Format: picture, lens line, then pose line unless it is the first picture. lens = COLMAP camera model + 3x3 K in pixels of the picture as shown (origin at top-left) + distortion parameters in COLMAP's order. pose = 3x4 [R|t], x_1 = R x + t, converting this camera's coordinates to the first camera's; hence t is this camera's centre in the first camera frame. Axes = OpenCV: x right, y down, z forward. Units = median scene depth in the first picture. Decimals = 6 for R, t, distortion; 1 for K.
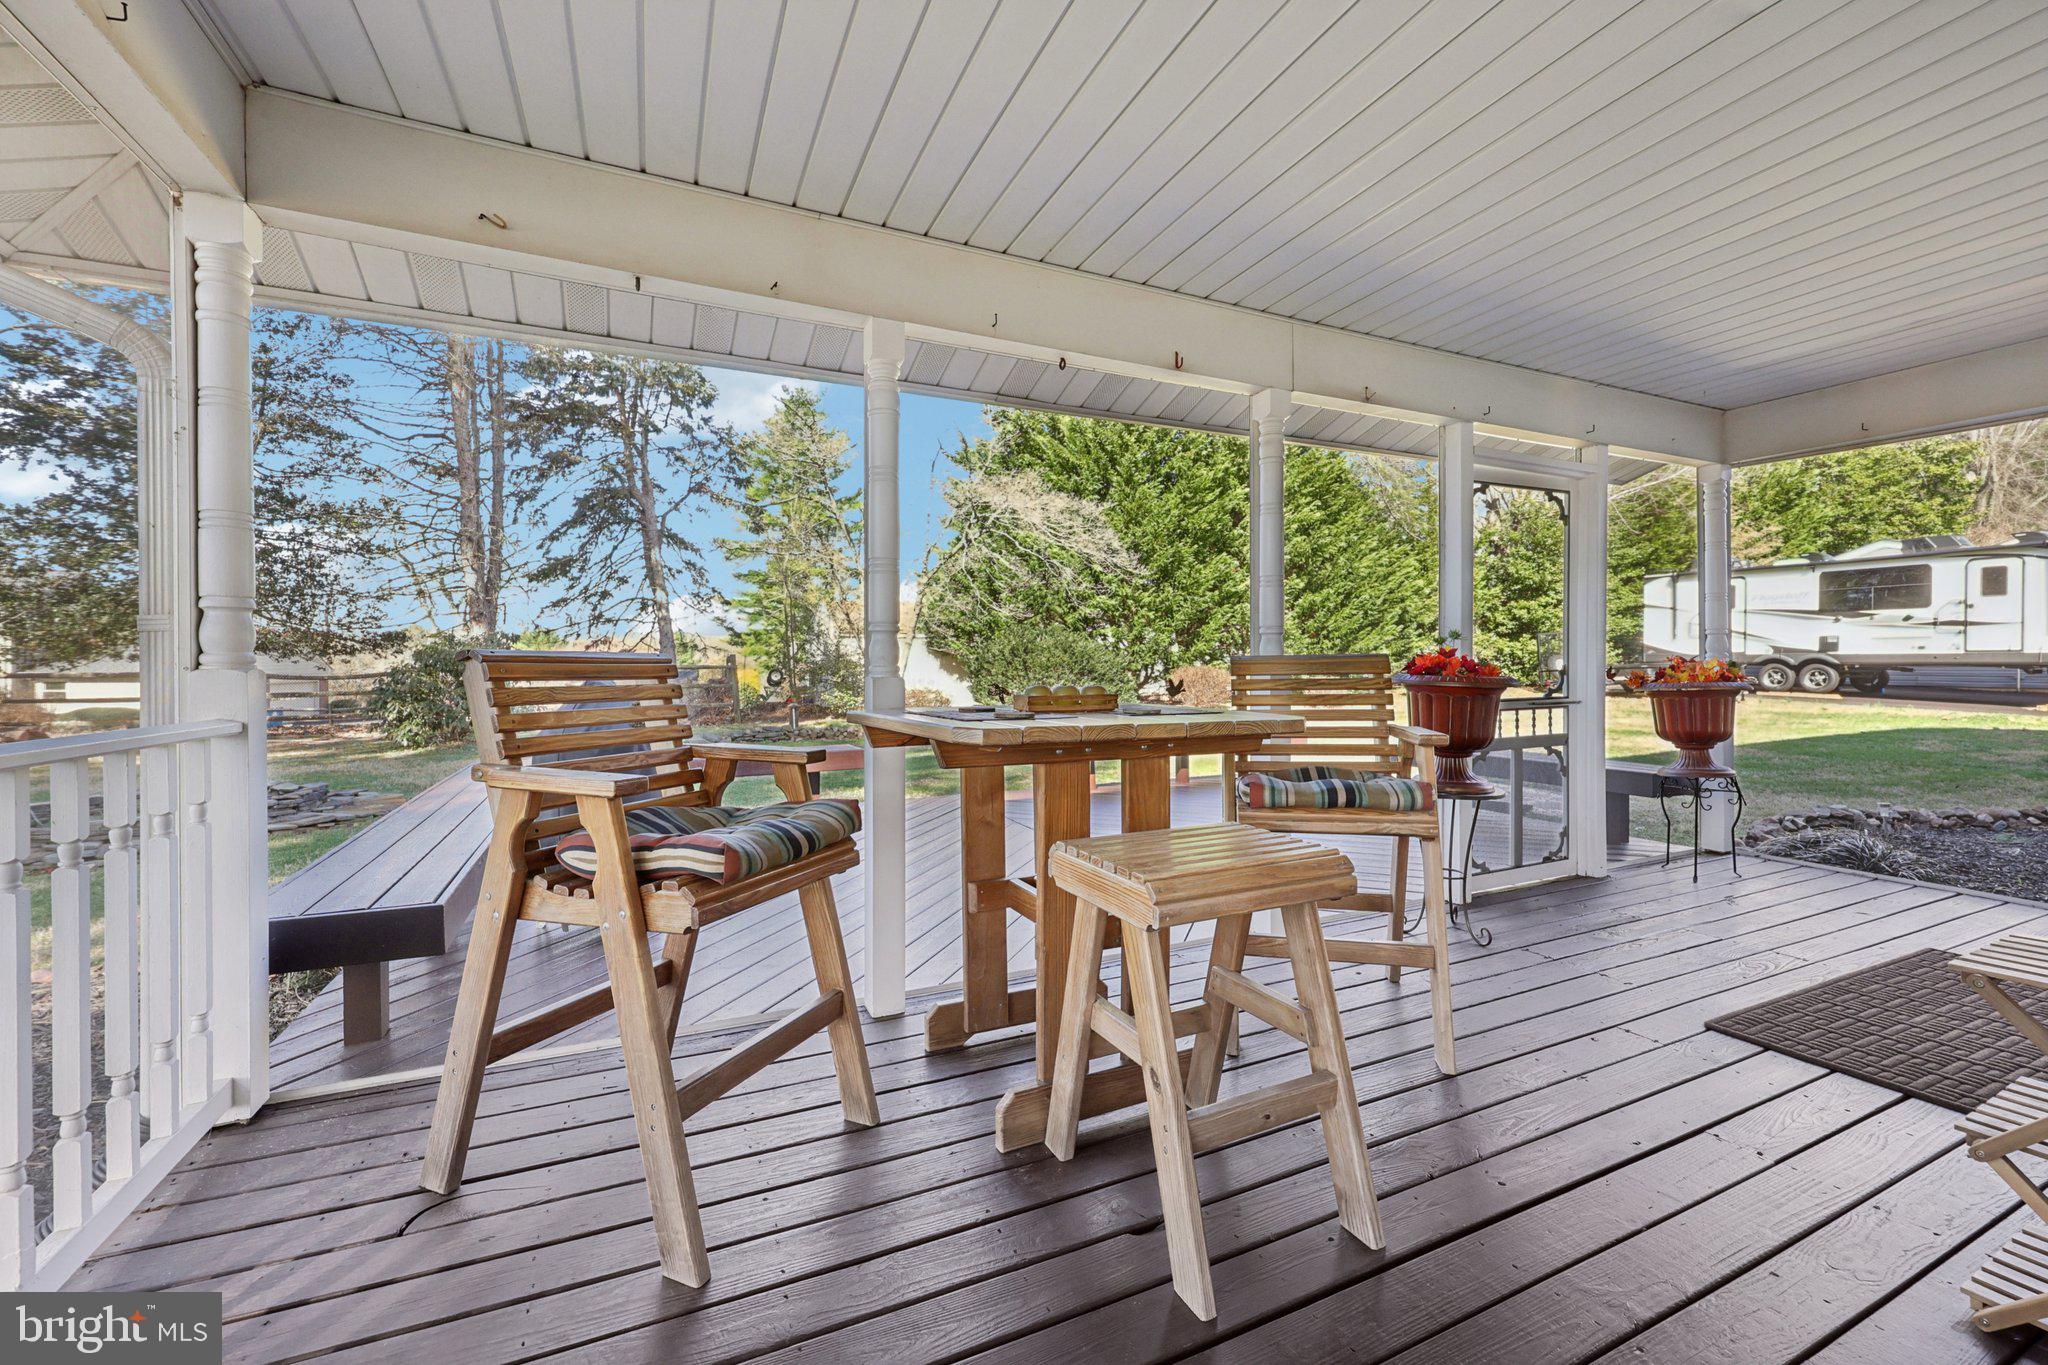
lens RADIAL K [[828.4, 0, 1023.2], [0, 828.4, 671.1], [0, 0, 1]] dist [-0.001632, 0.000662]
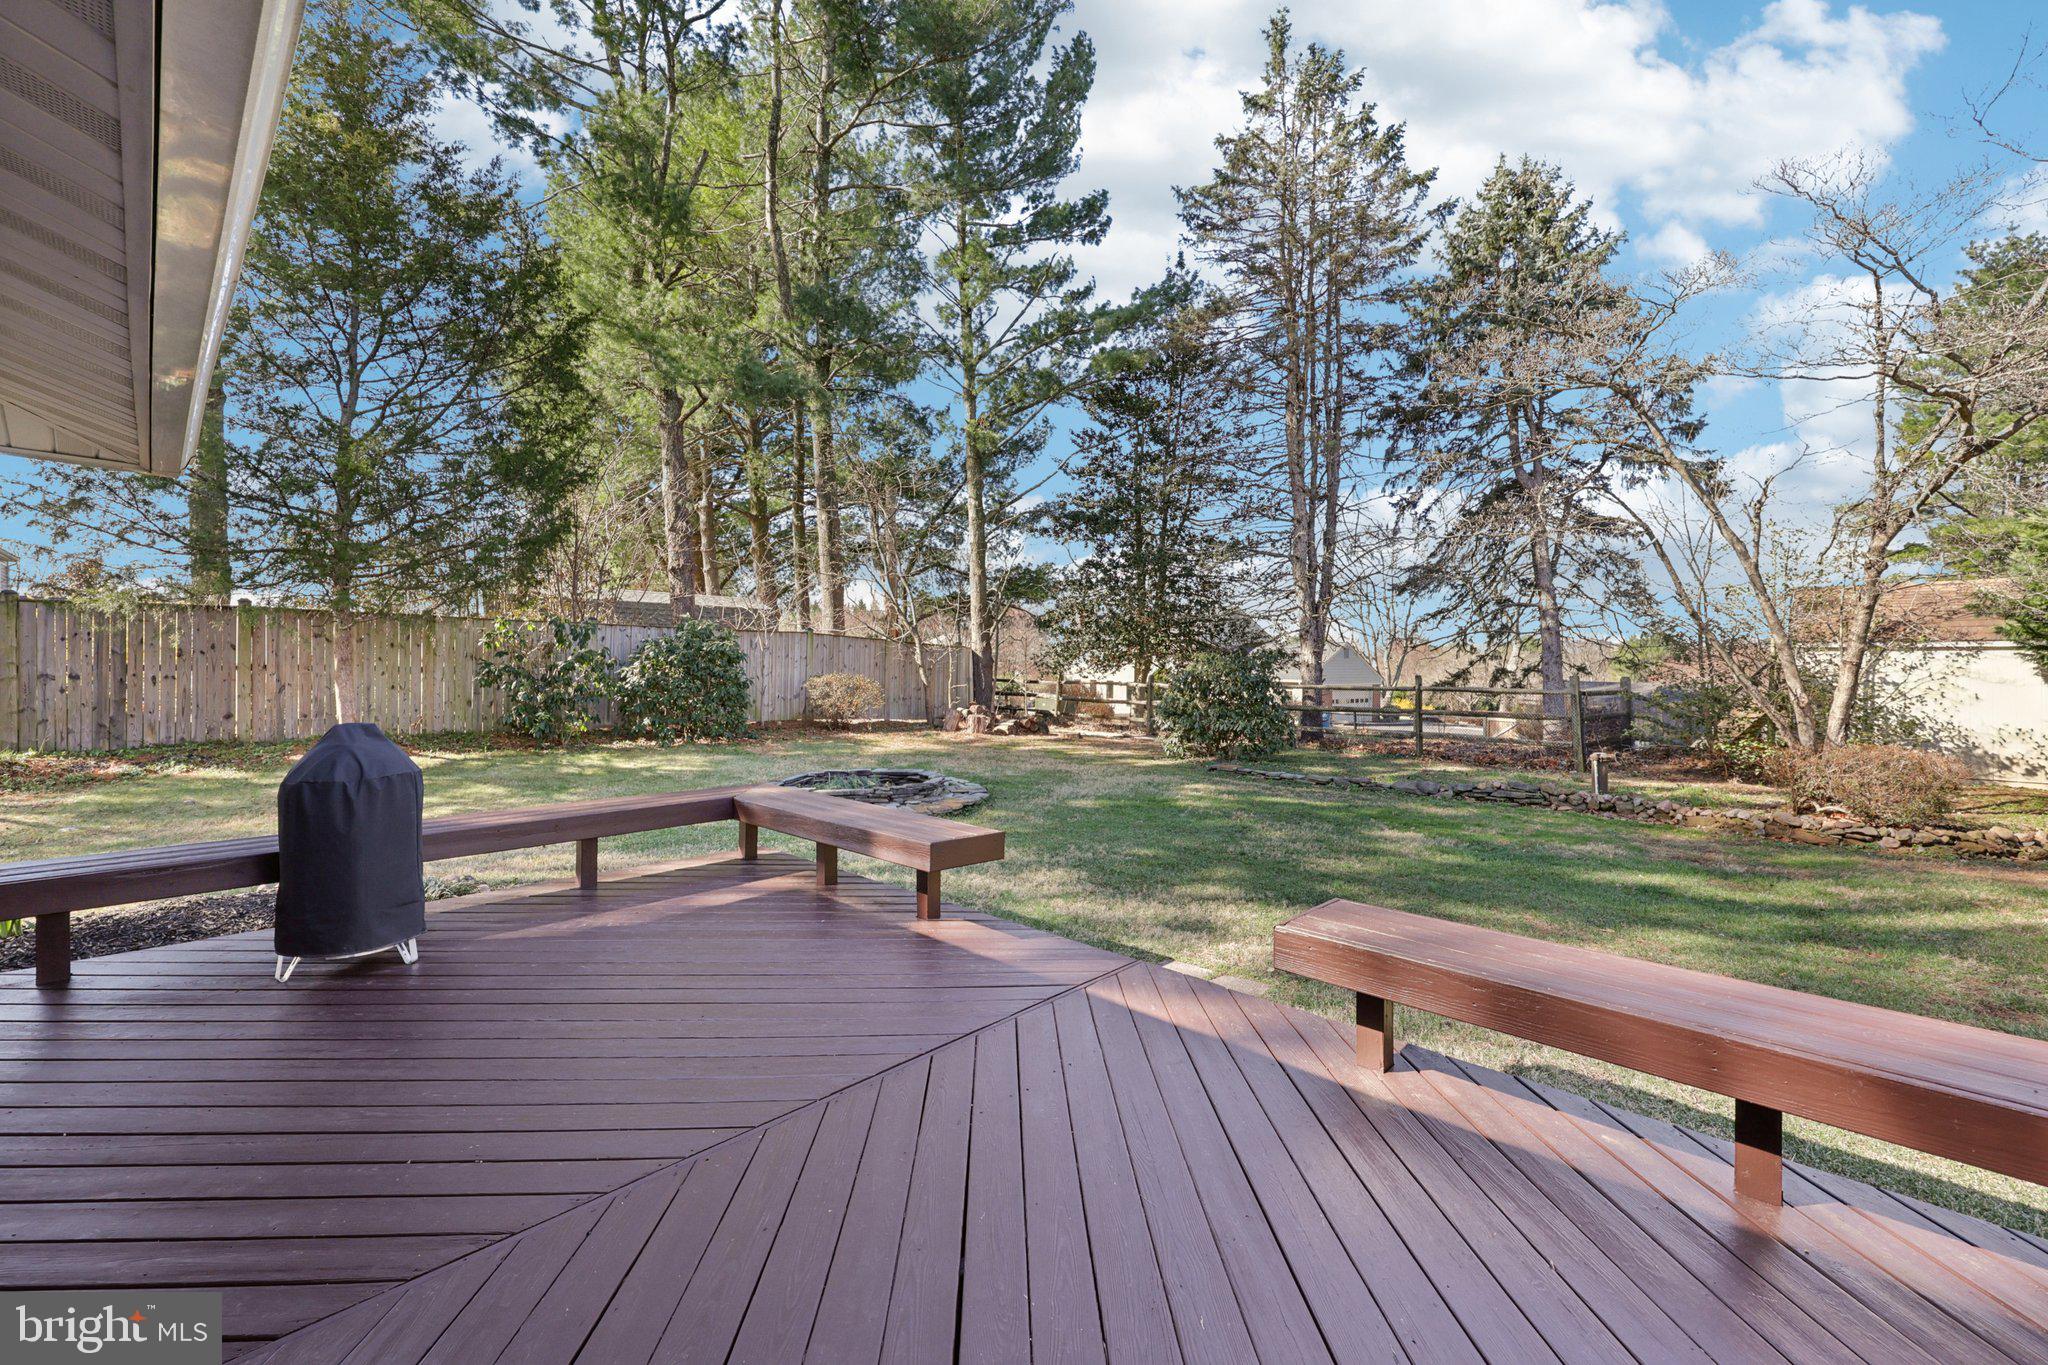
lens RADIAL K [[828.4, 0, 1025.9], [0, 828.4, 674.1], [0, 0, 1]] dist [-0.001632, 0.000662]
pose [[0.370911, 0.017510, -0.928503, 0.145830], [-0.024577, 0.999657, 0.009034, -0.017143], [0.928343, 0.019469, 0.371214, 0.290687]]
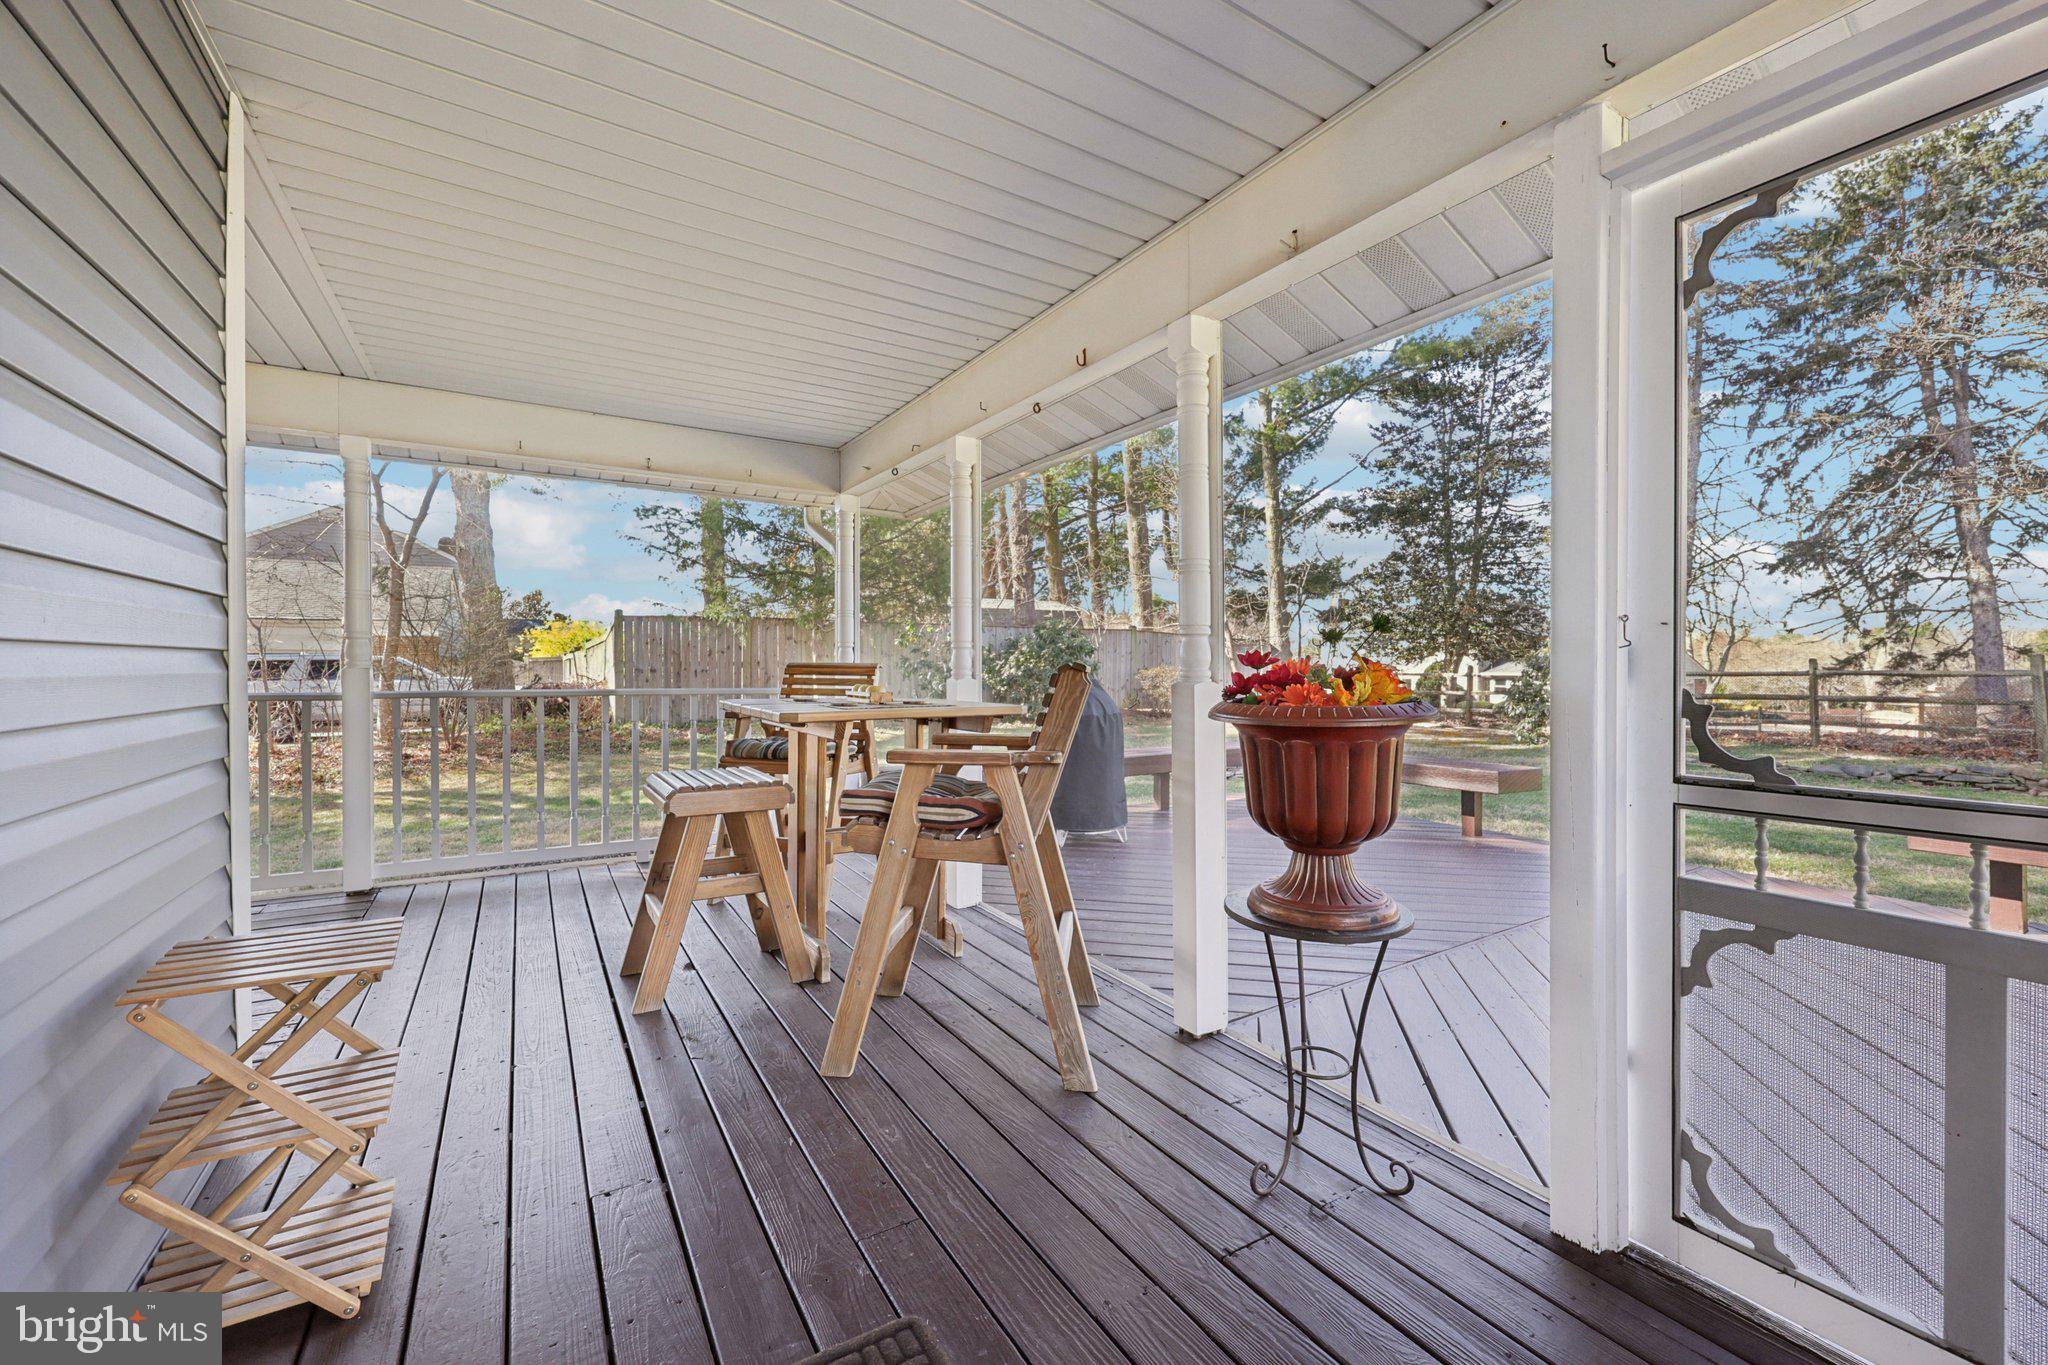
lens RADIAL K [[828.4, 0, 1023.6], [0, 828.4, 679.6], [0, 0, 1]] dist [-0.001632, 0.000662]
pose [[0.120702, 0.017805, -0.992529, 0.196618], [-0.011759, 0.999795, 0.016506, -0.002132], [0.992619, 0.009678, 0.120886, 0.139514]]
